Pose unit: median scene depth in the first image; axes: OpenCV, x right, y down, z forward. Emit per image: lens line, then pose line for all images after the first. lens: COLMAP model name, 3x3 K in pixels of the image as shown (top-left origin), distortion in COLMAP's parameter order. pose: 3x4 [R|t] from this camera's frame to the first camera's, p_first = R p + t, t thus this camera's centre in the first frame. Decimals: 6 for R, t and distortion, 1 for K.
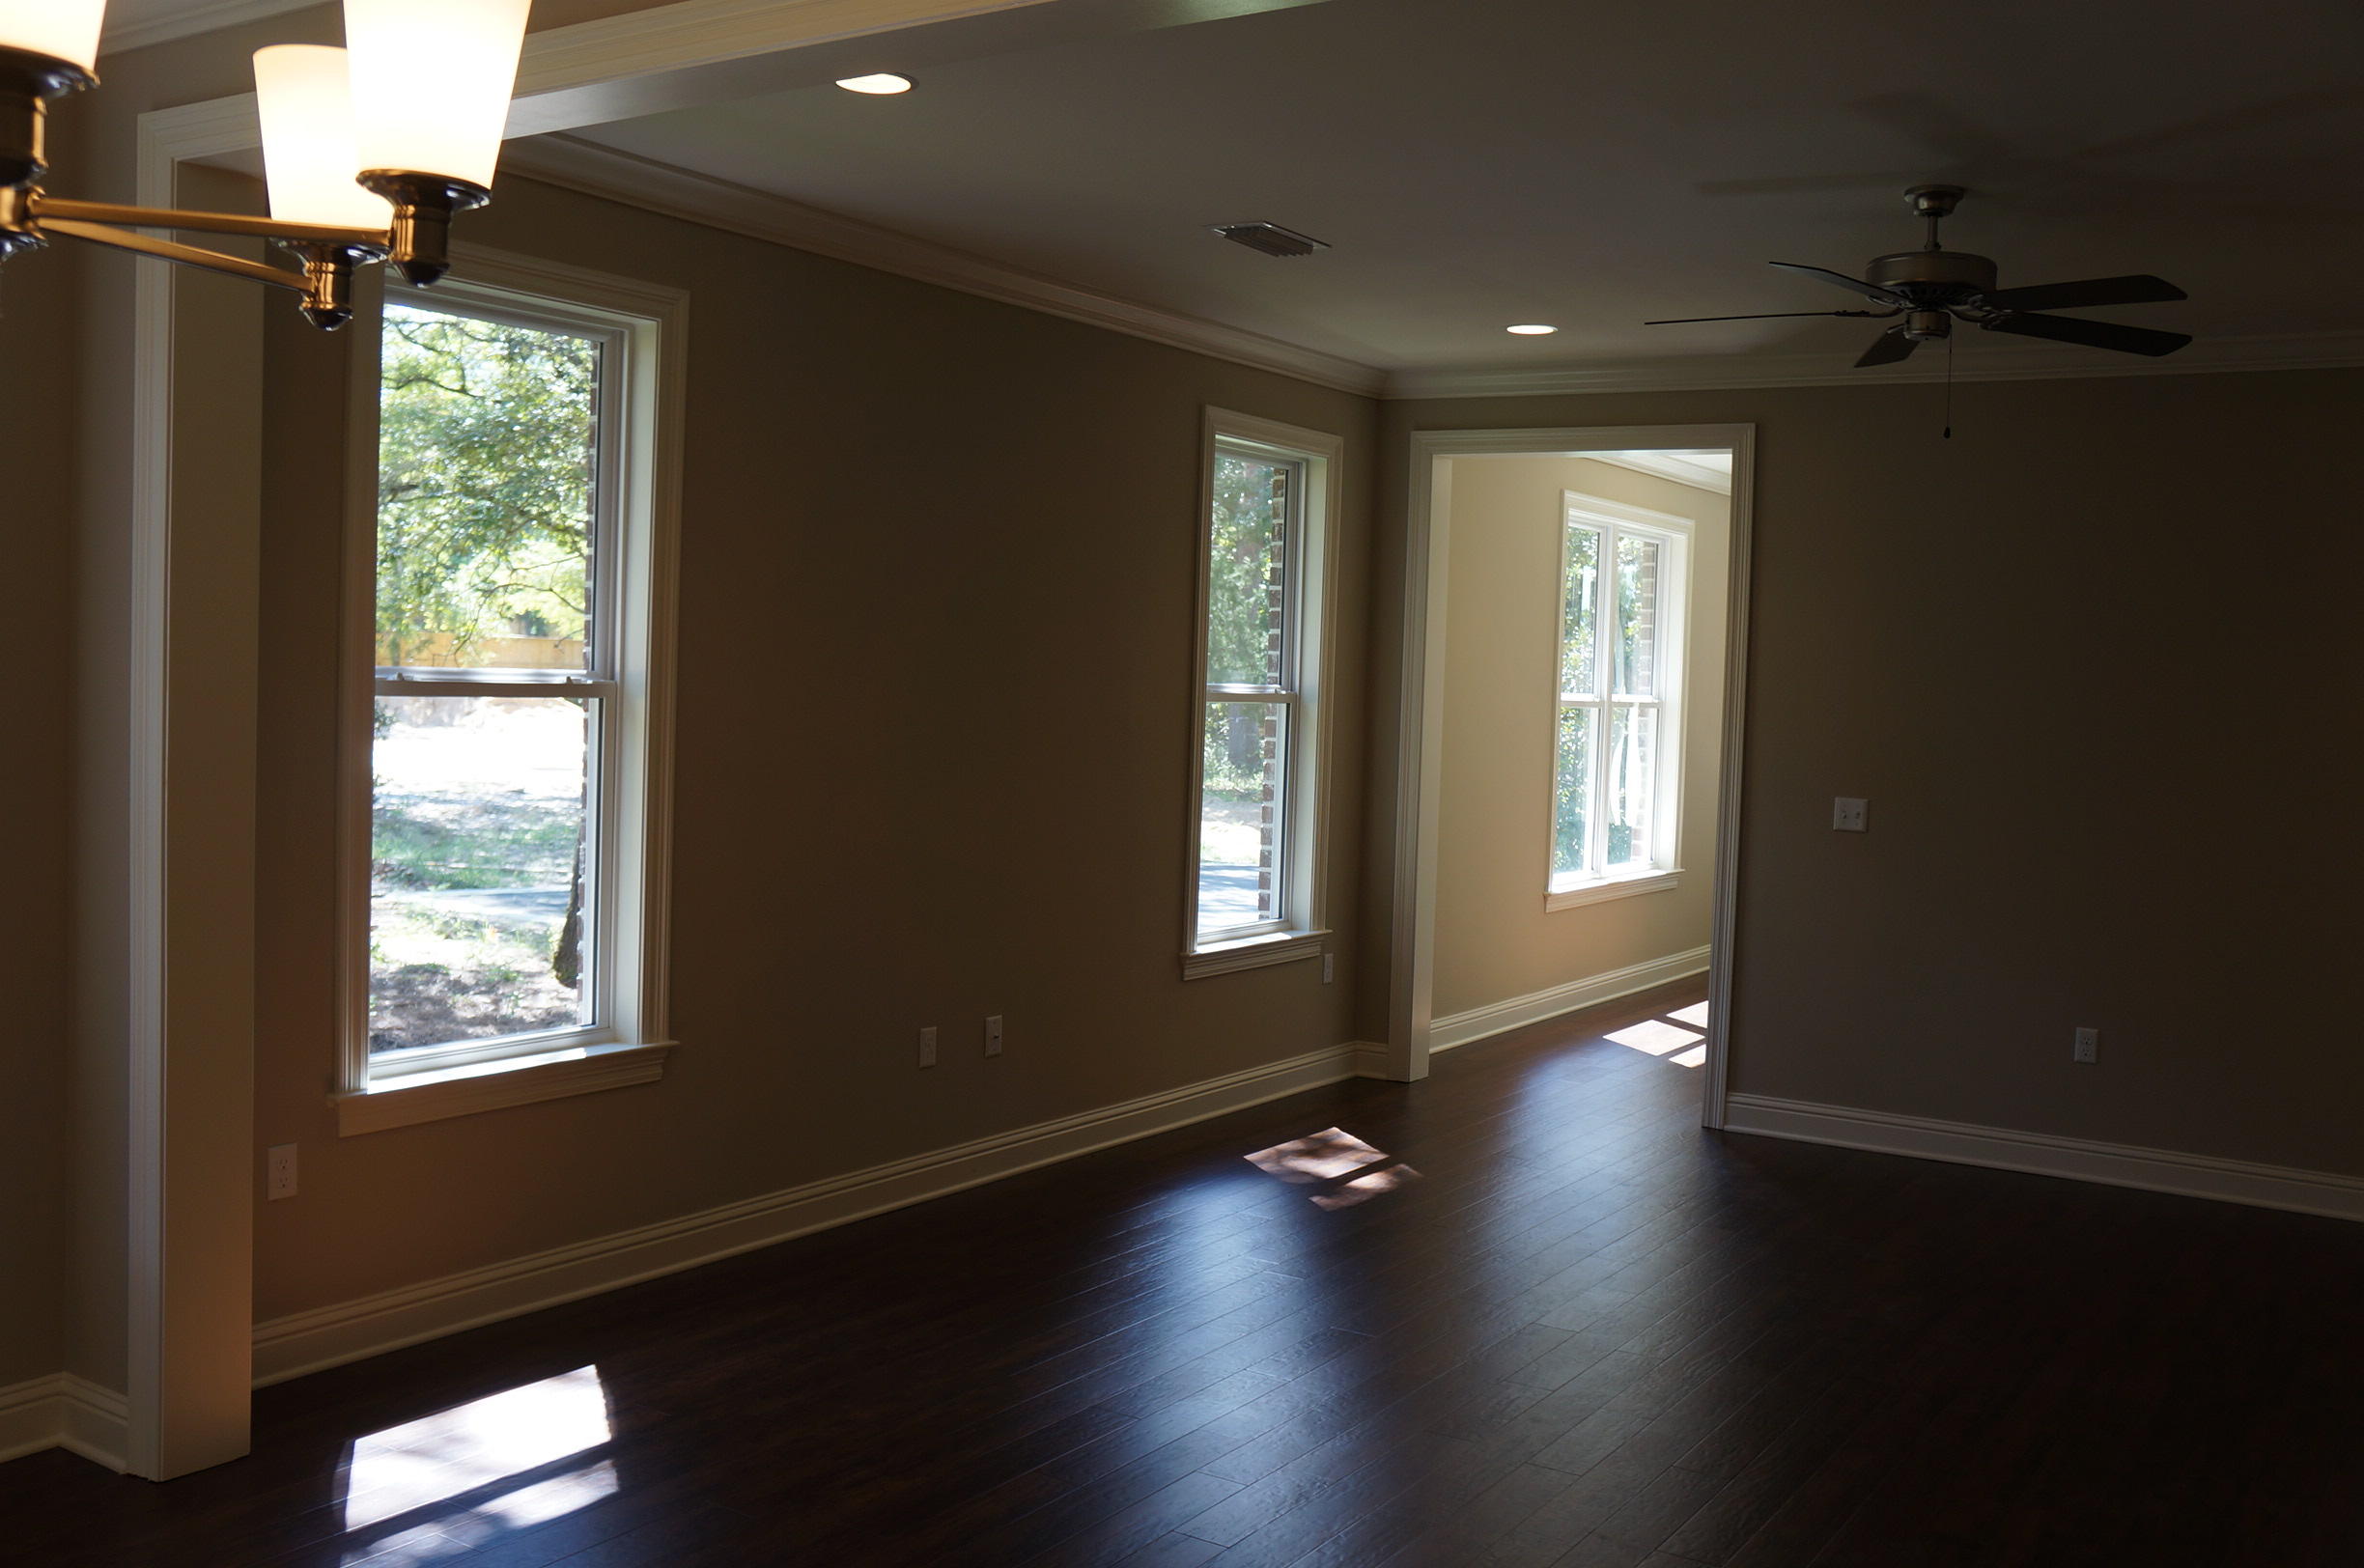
lens RADIAL K [[2168.9, 0, 1183.9], [0, 2168.9, 789.9], [0, 0, 1]] dist [-0.065008, 0.000000]
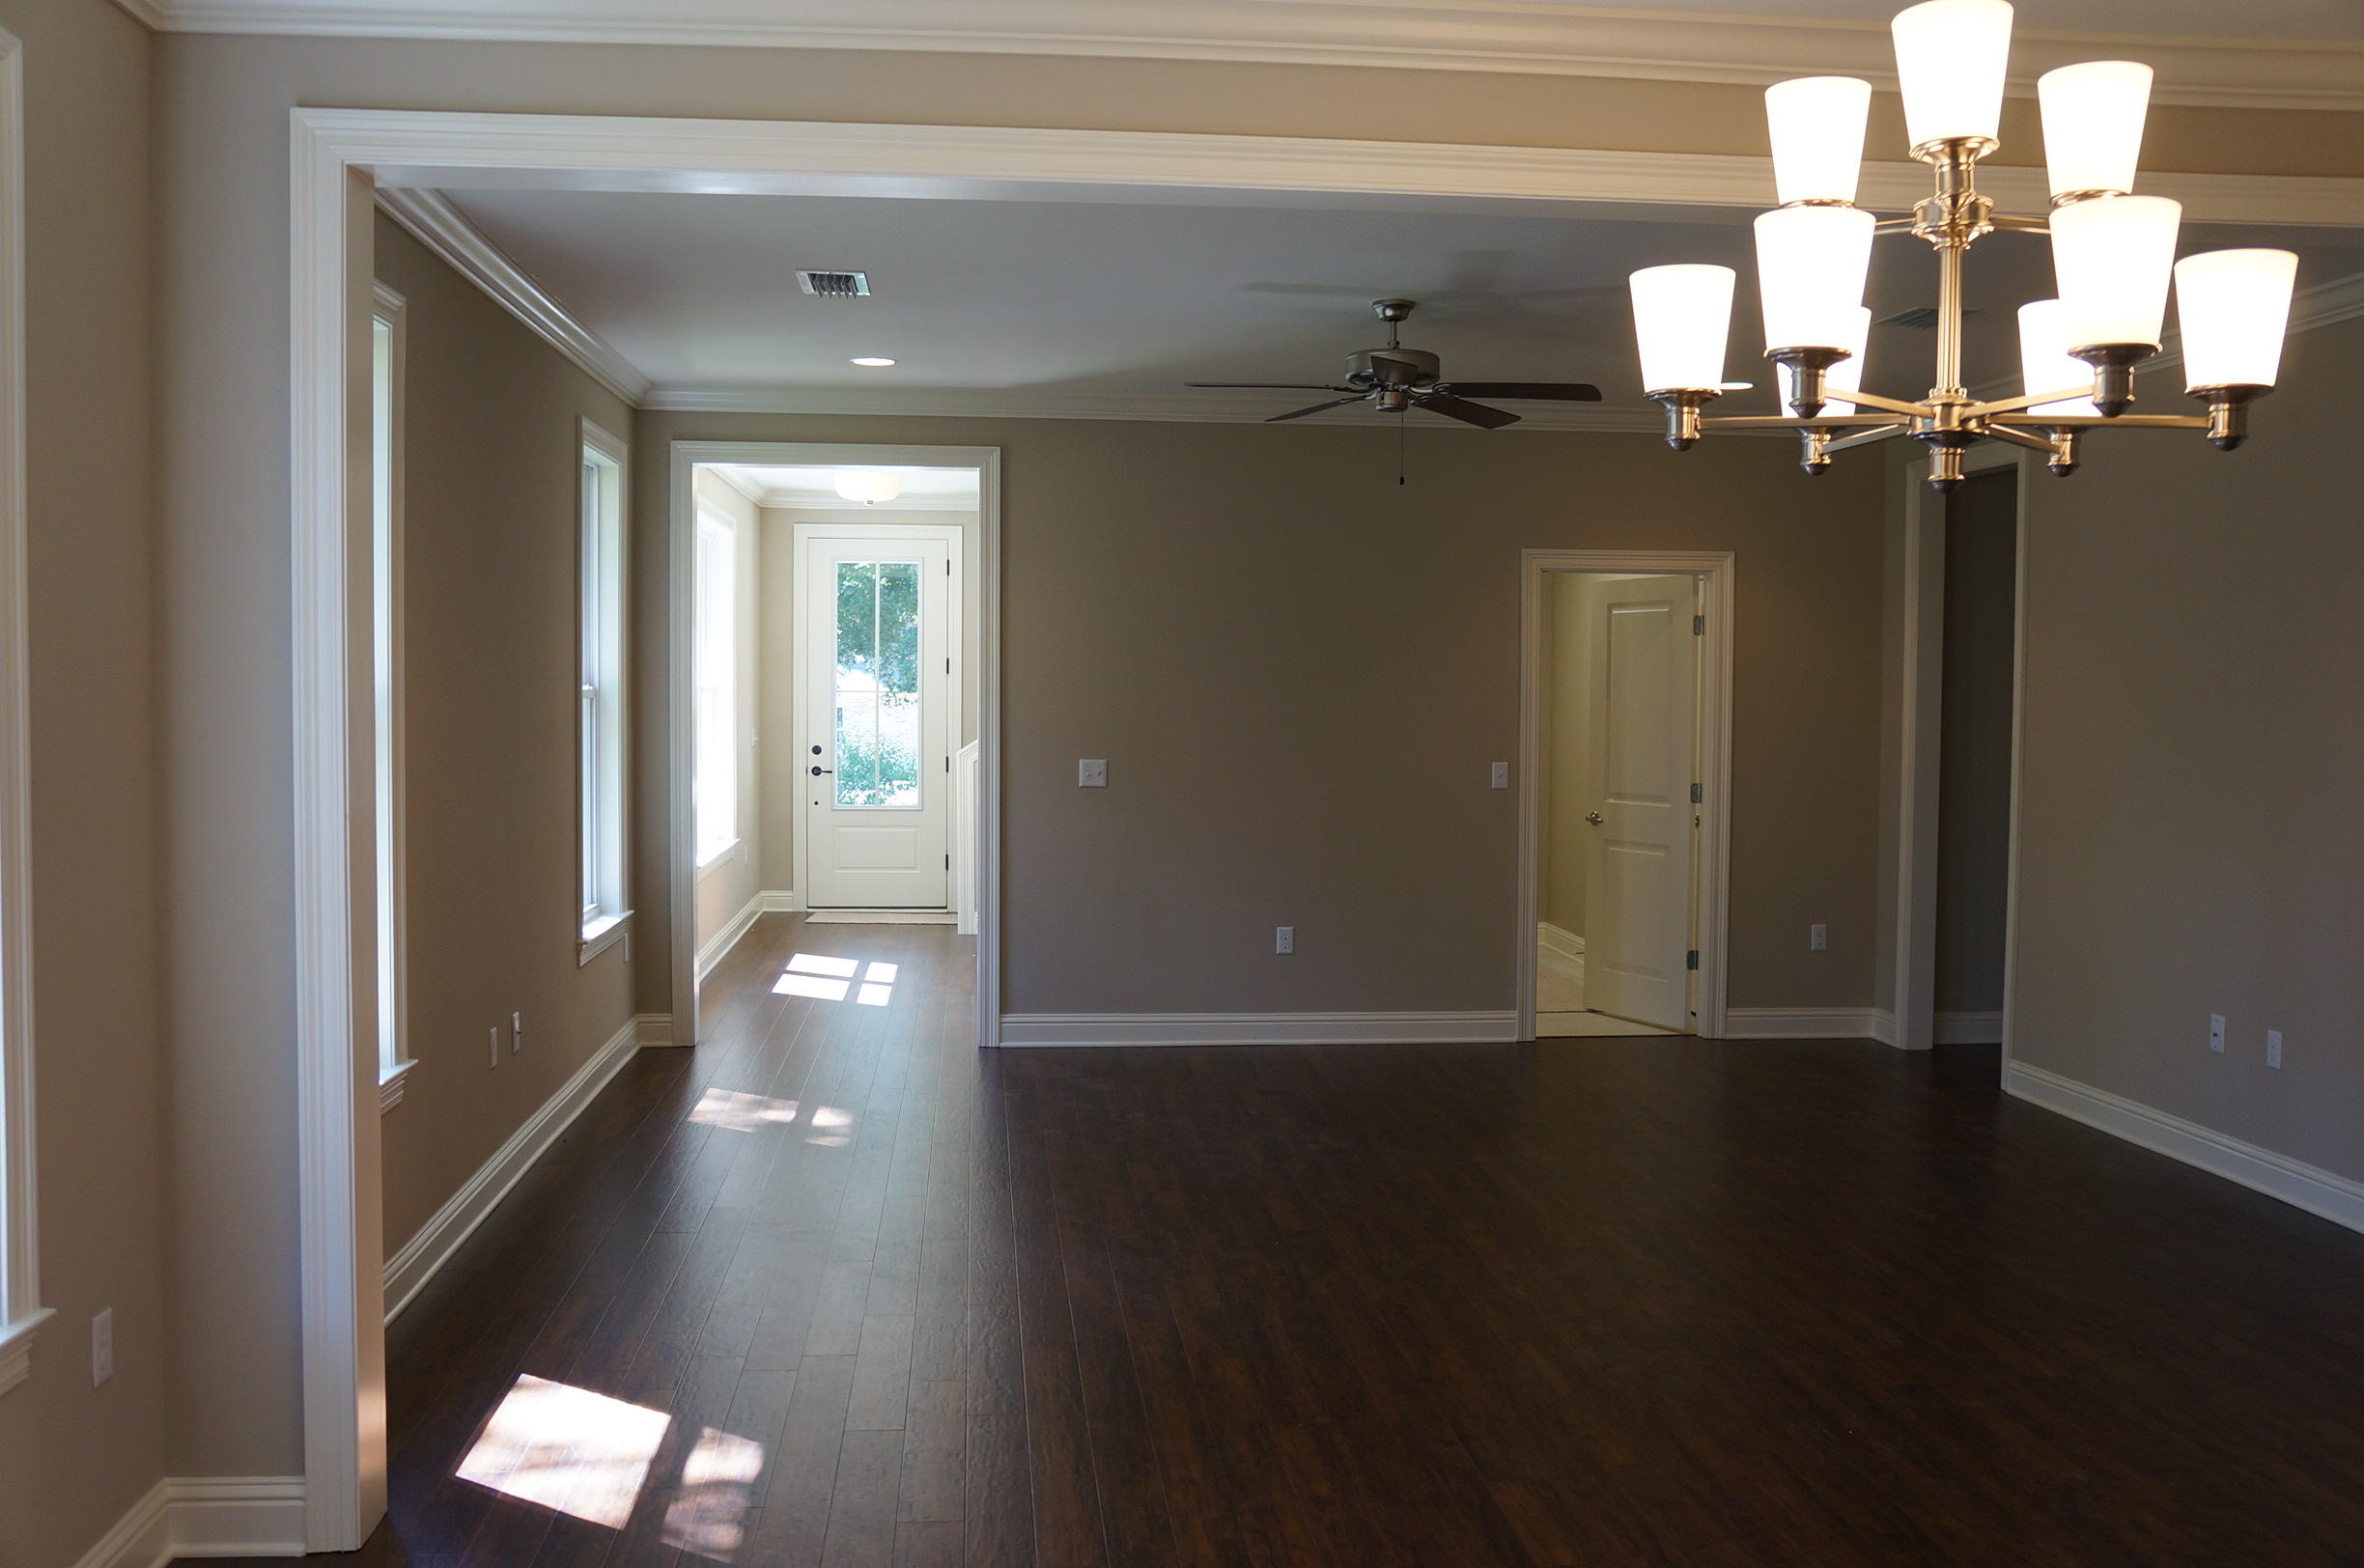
lens RADIAL K [[2168.9, 0, 1171.8], [0, 2168.9, 771.3], [0, 0, 1]] dist [-0.065008, 0.000000]
pose [[0.780597, -0.052843, 0.622797, -0.421446], [0.052180, 0.998451, 0.019315, -0.011117], [-0.622852, 0.017421, 0.782145, 0.012919]]
